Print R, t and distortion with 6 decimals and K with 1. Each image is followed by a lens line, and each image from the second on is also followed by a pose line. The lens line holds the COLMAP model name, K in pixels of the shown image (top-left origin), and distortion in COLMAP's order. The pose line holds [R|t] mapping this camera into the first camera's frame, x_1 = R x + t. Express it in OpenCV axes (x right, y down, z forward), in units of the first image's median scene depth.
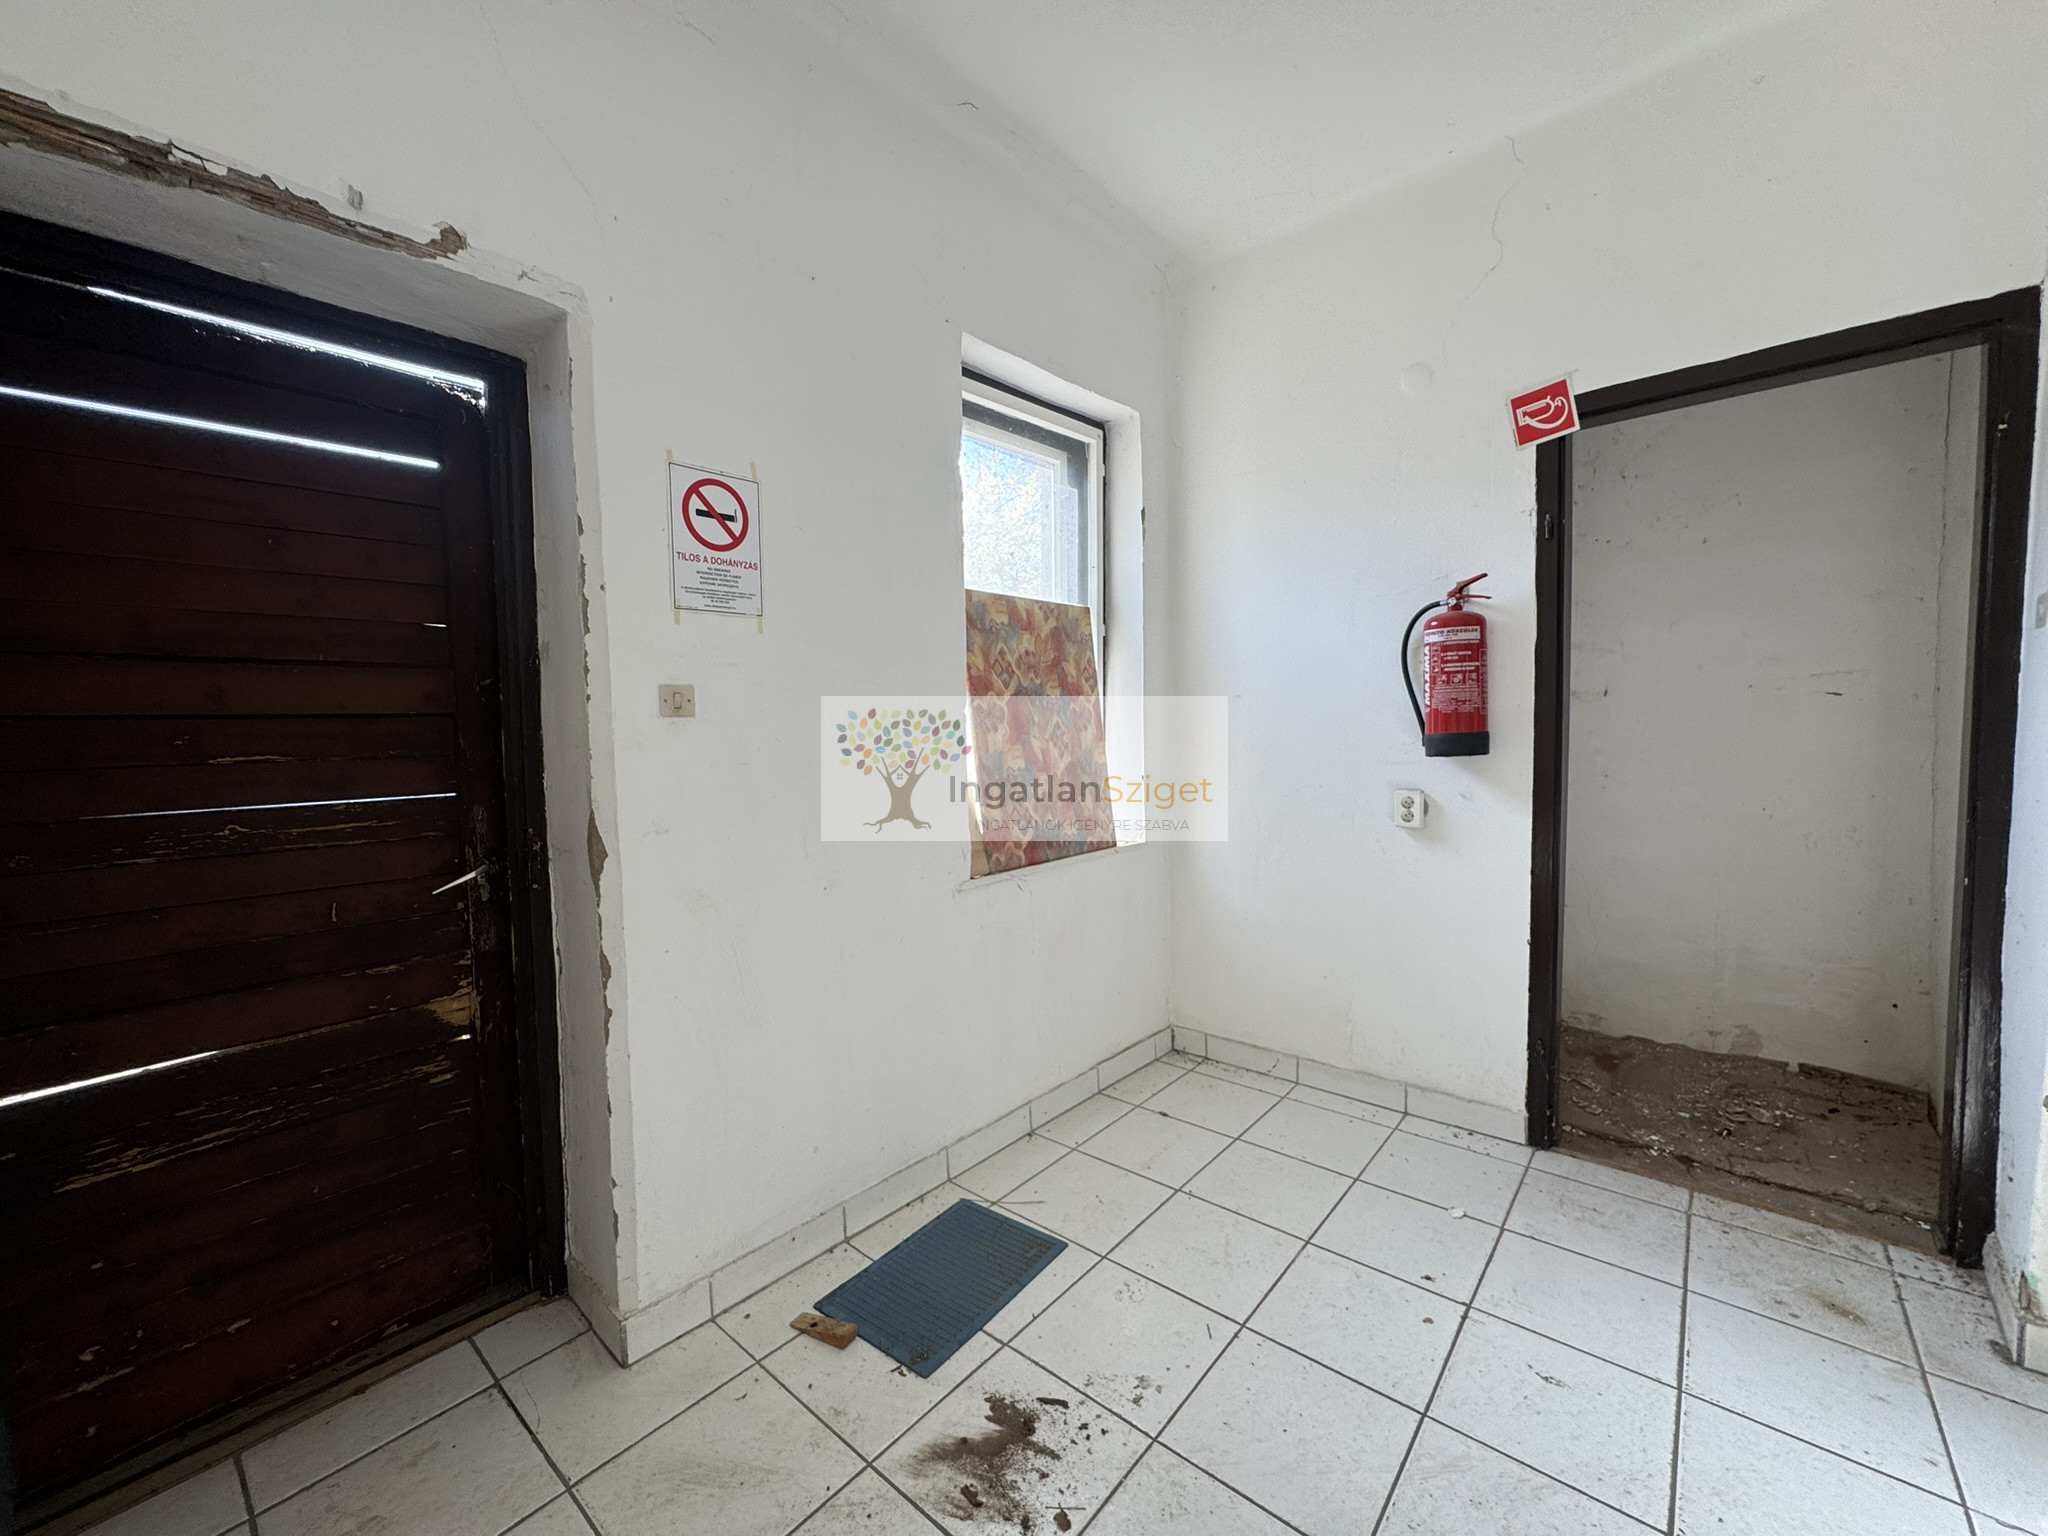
lens RADIAL K [[815.6, 0, 1022.3], [0, 815.6, 765.6], [0, 0, 1]] dist [-0.003545, 0.000664]
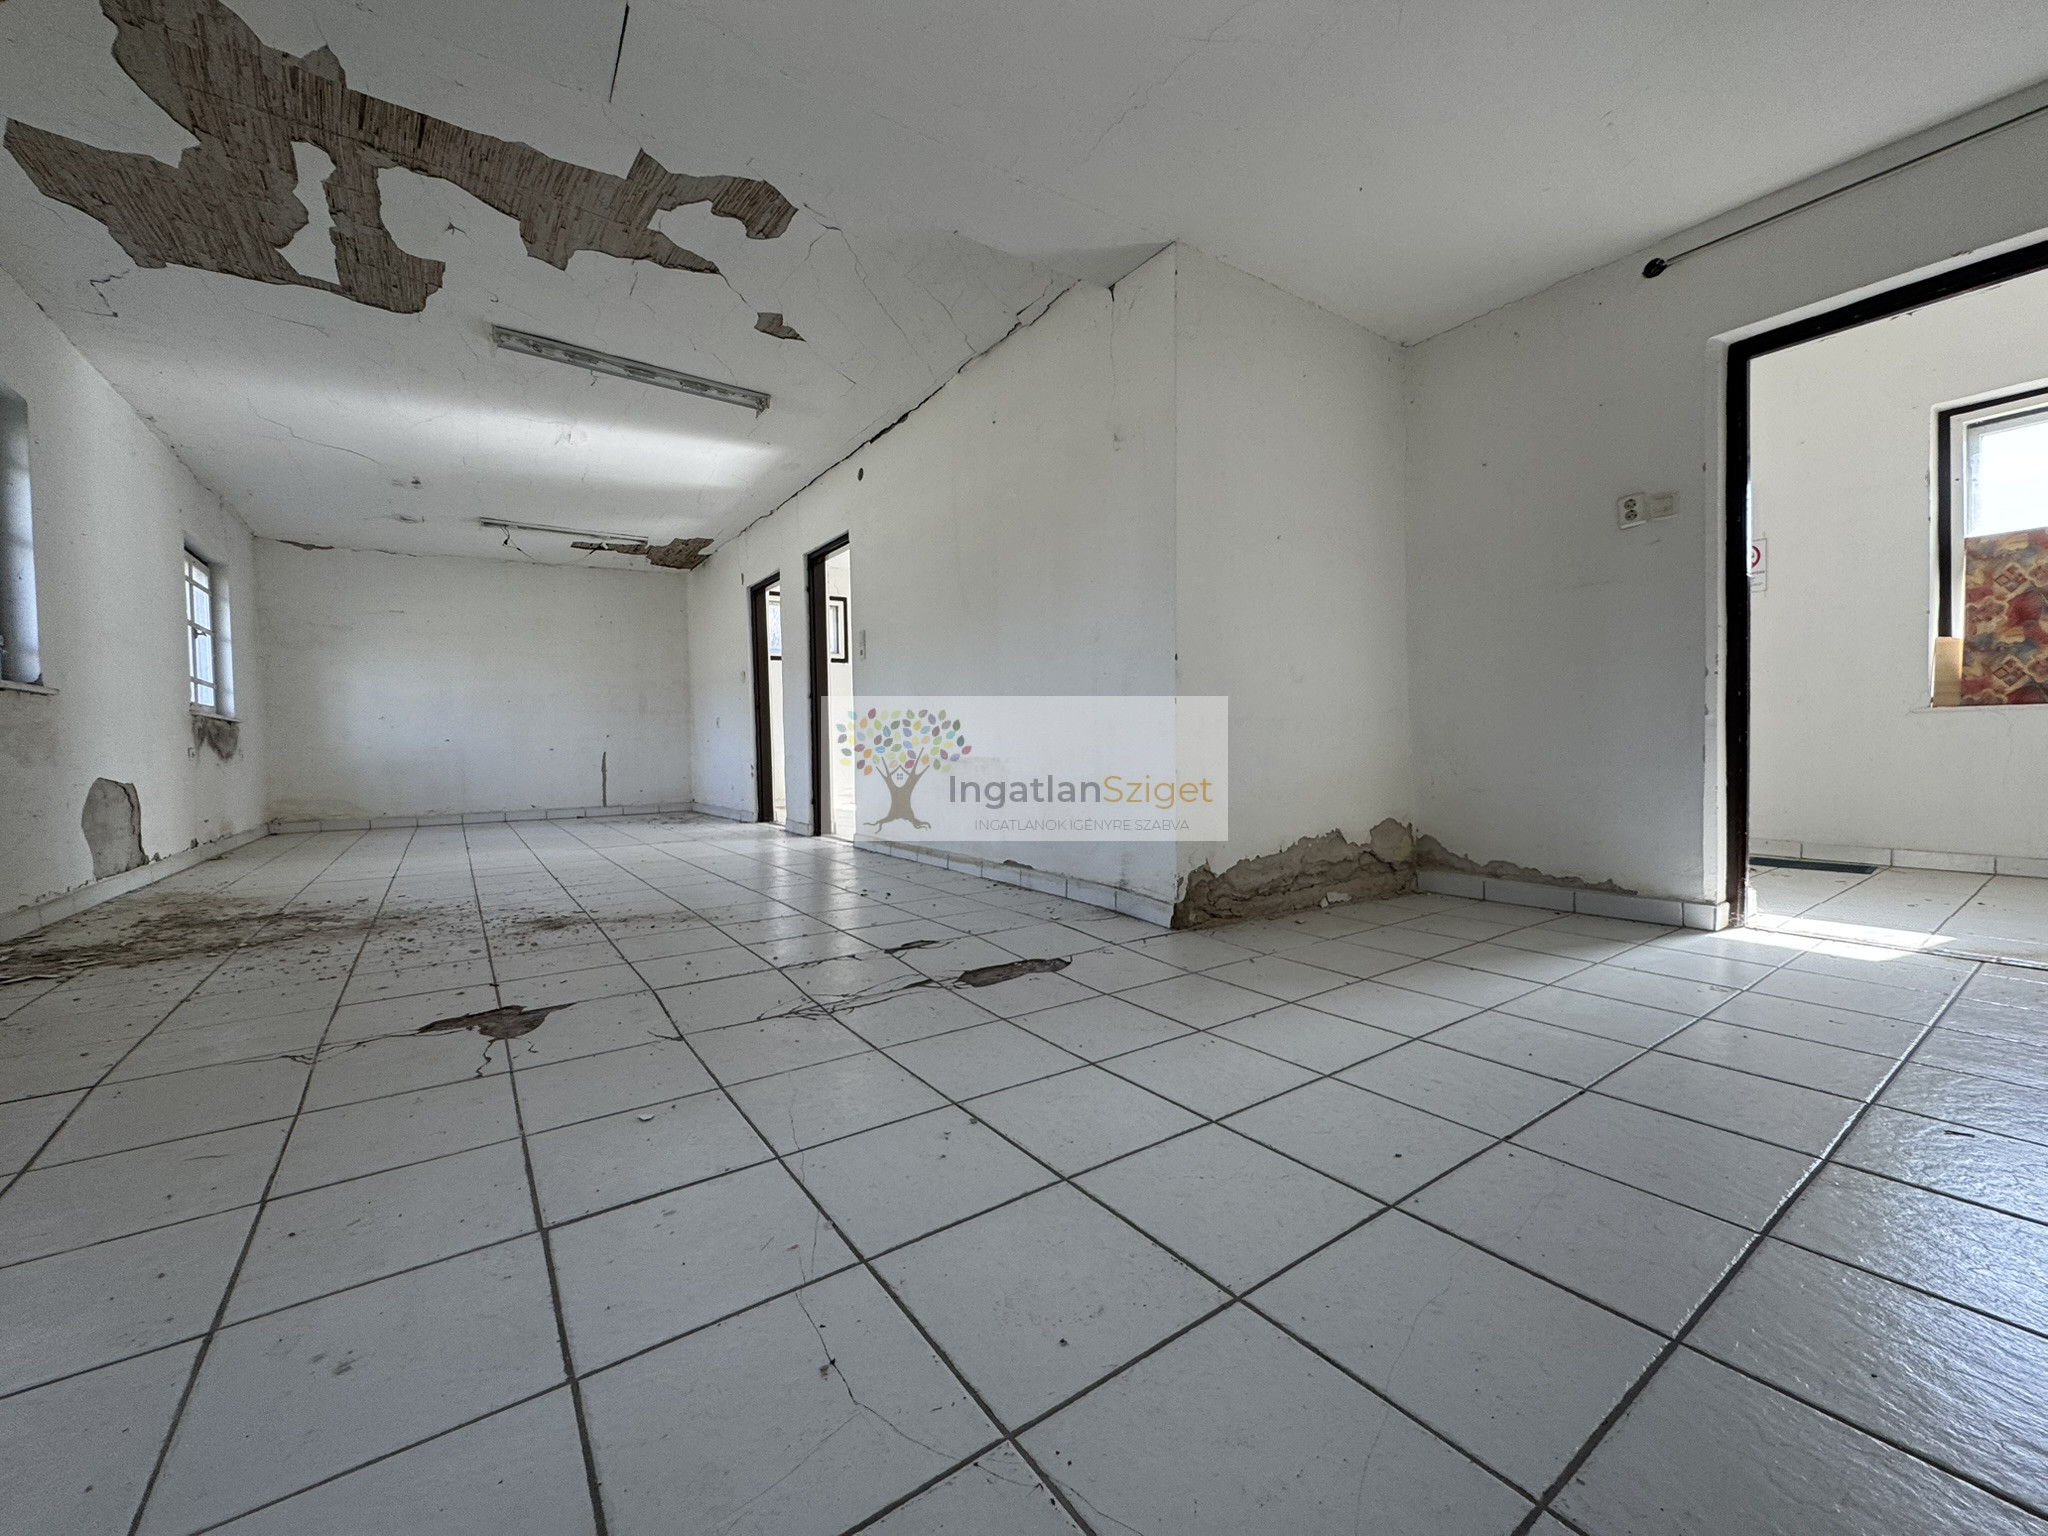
lens RADIAL K [[815.6, 0, 1022.3], [0, 815.6, 765.6], [0, 0, 1]] dist [-0.003545, 0.000664]
pose [[-0.237837, 0.052223, -0.969900, 1.983465], [-0.030043, 0.997680, 0.061086, 0.202421], [0.970840, 0.043668, -0.235716, -0.465202]]
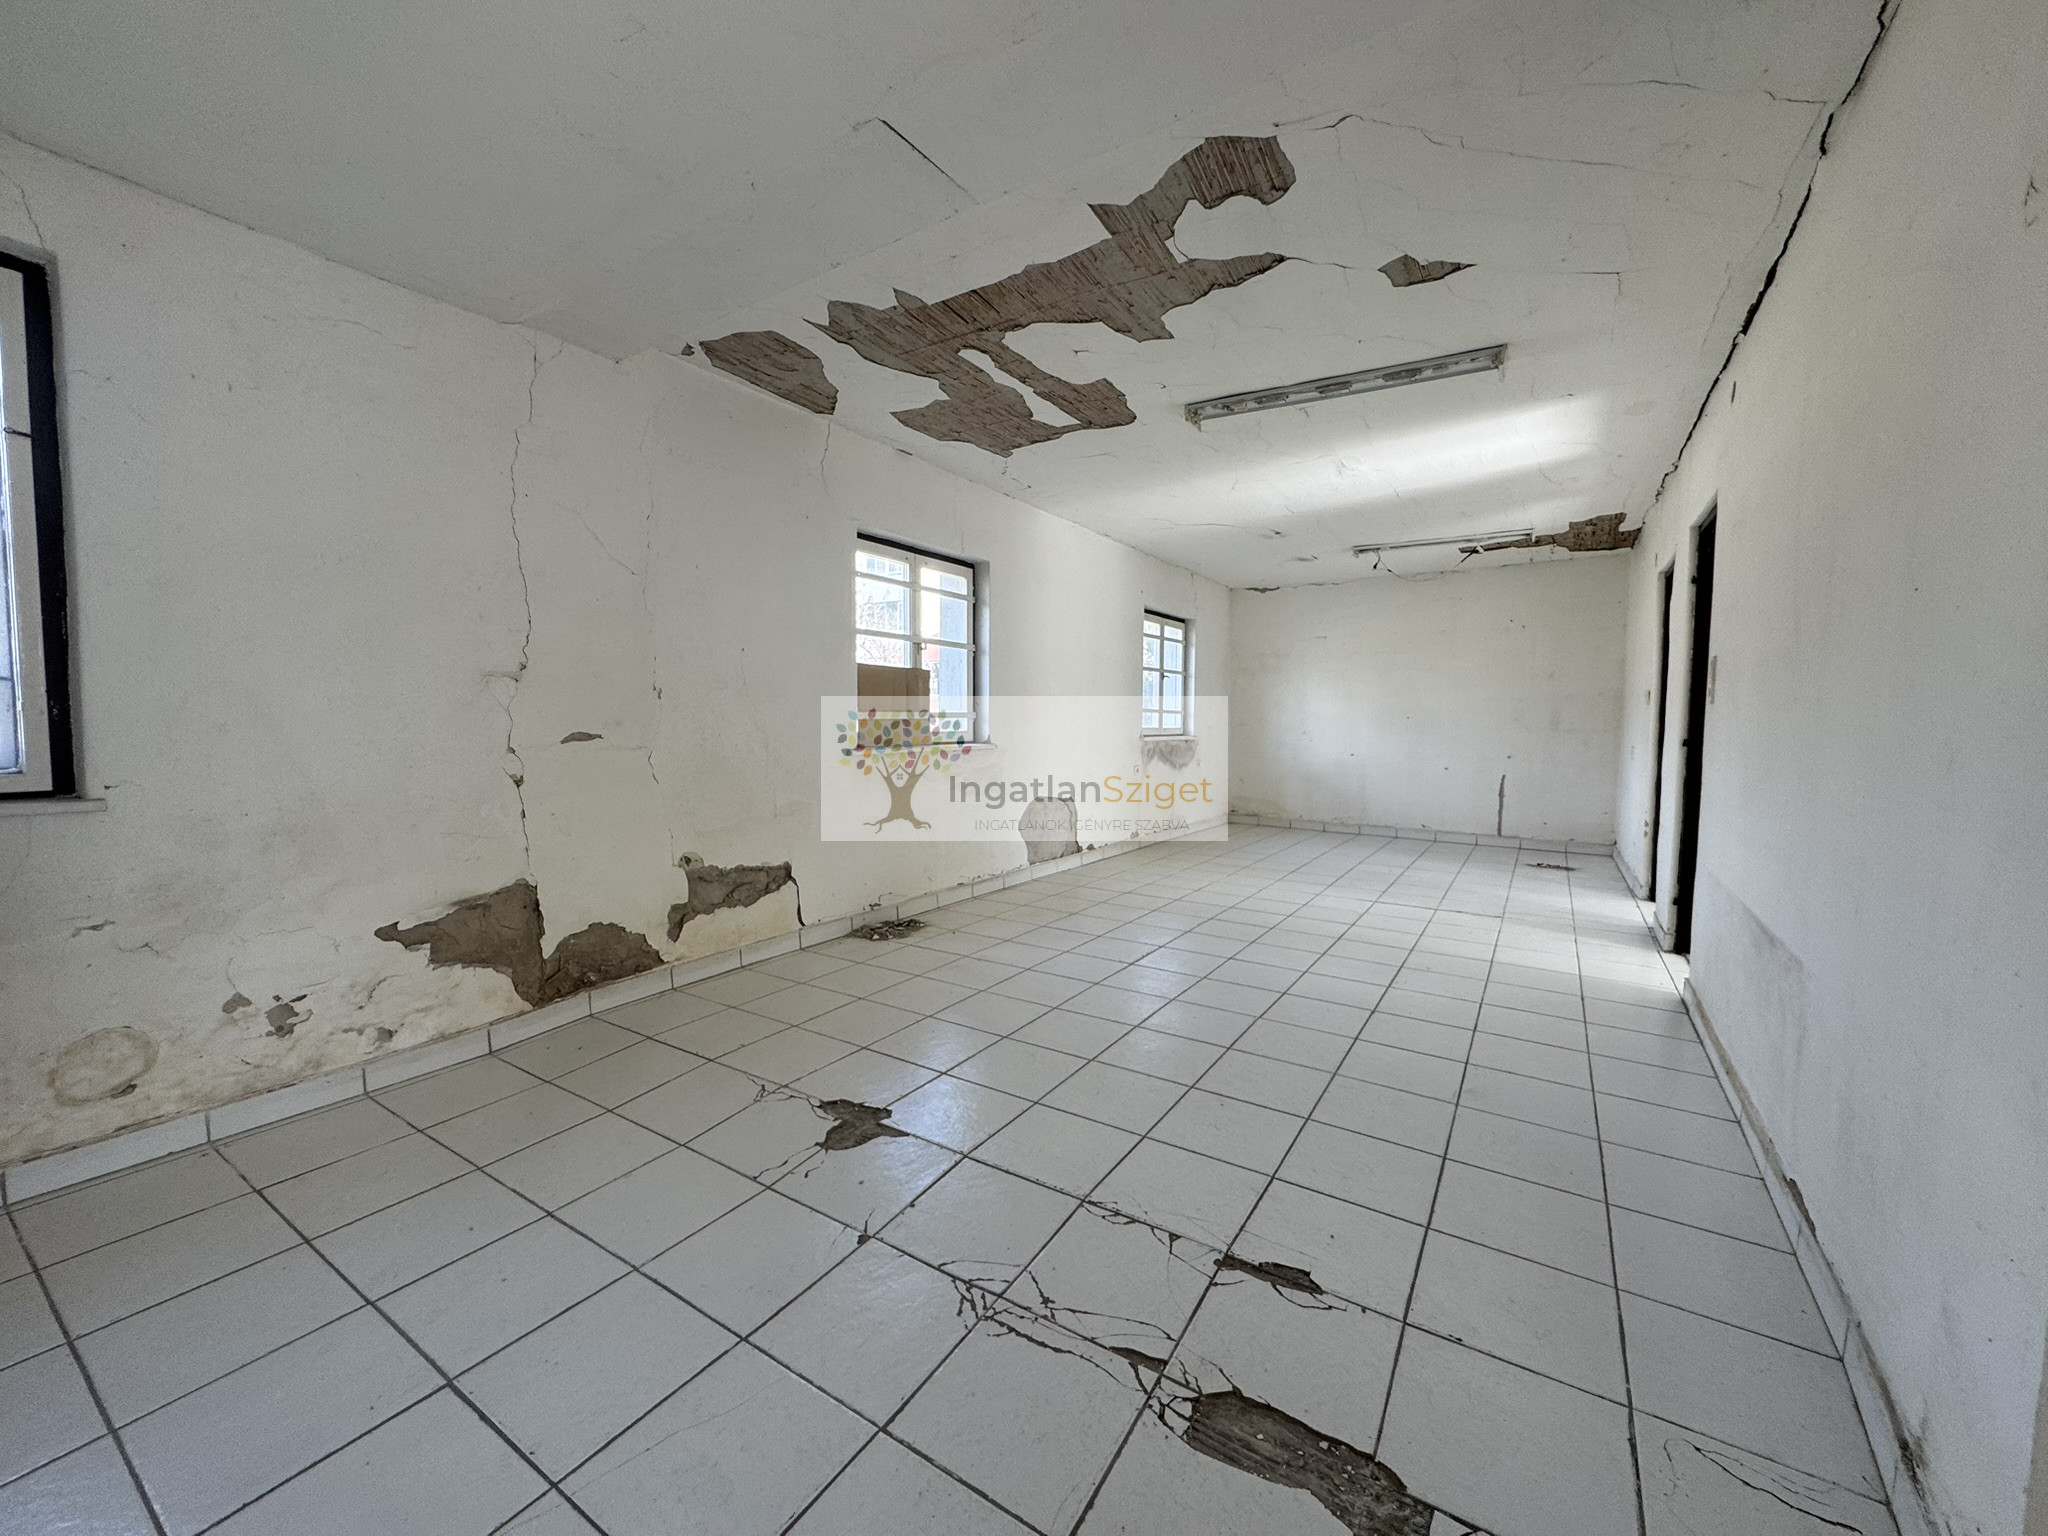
lens RADIAL K [[815.6, 0, 1022.3], [0, 815.6, 765.6], [0, 0, 1]] dist [-0.003545, 0.000664]
pose [[-0.989687, 0.020622, -0.141753, 1.271058], [0.003978, 0.993158, 0.116711, 0.012513], [0.143190, 0.114944, -0.982998, -0.265177]]
